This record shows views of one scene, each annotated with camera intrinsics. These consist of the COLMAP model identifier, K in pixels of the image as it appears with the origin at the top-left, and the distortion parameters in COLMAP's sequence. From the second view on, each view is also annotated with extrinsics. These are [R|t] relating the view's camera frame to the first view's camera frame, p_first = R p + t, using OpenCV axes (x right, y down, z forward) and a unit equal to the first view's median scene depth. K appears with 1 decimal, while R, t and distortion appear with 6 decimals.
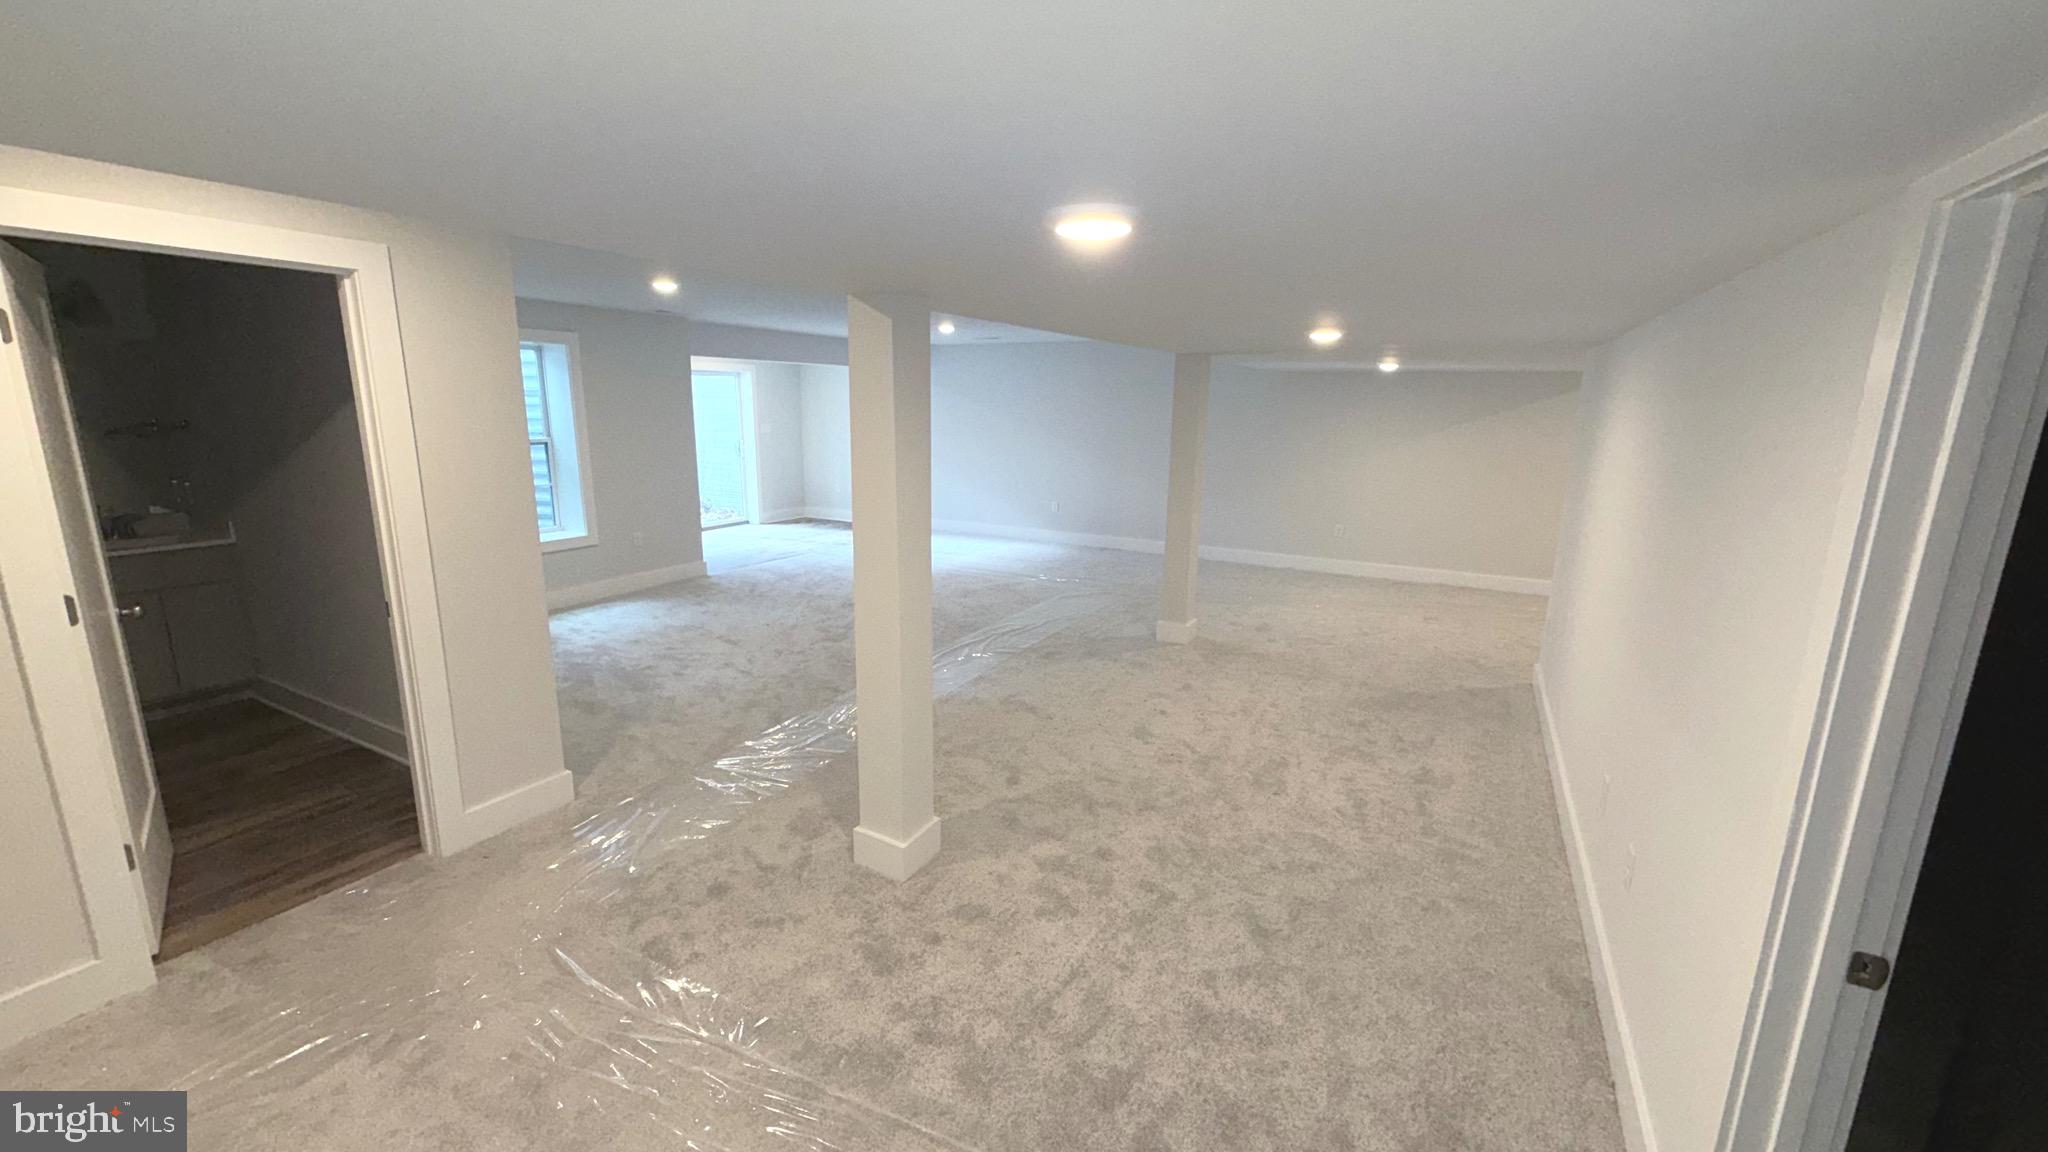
lens RADIAL K [[816.4, 0, 1021.9], [0, 816.4, 568.8], [0, 0, 1]] dist [0.001895, -0.000132]
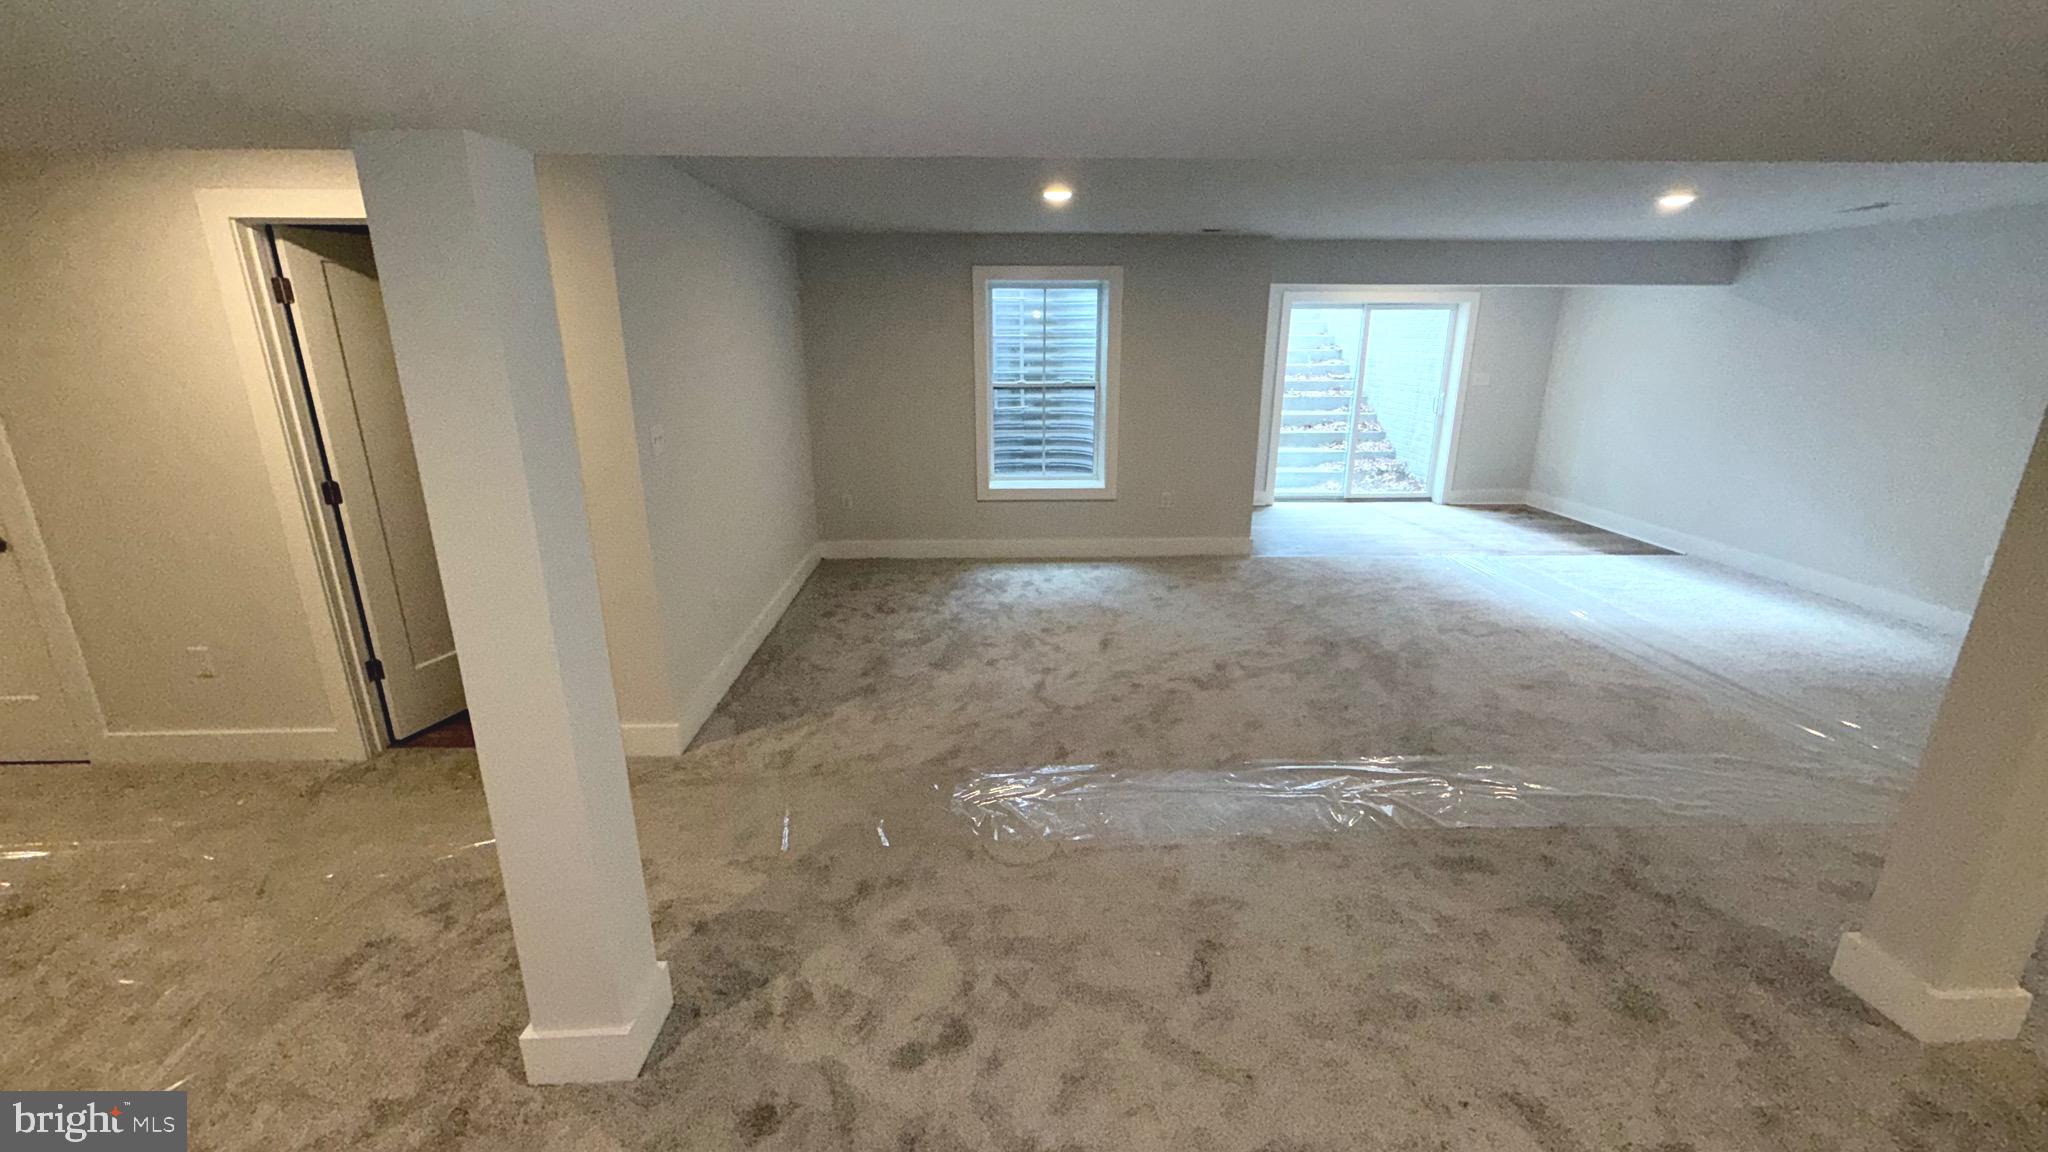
lens RADIAL K [[816.4, 0, 1027.4], [0, 816.4, 574.2], [0, 0, 1]] dist [0.001895, -0.000132]
pose [[0.509711, 0.229311, -0.829223, 0.256169], [-0.169445, 0.971704, 0.164557, -0.096056], [0.843494, 0.056631, 0.534145, 0.487268]]
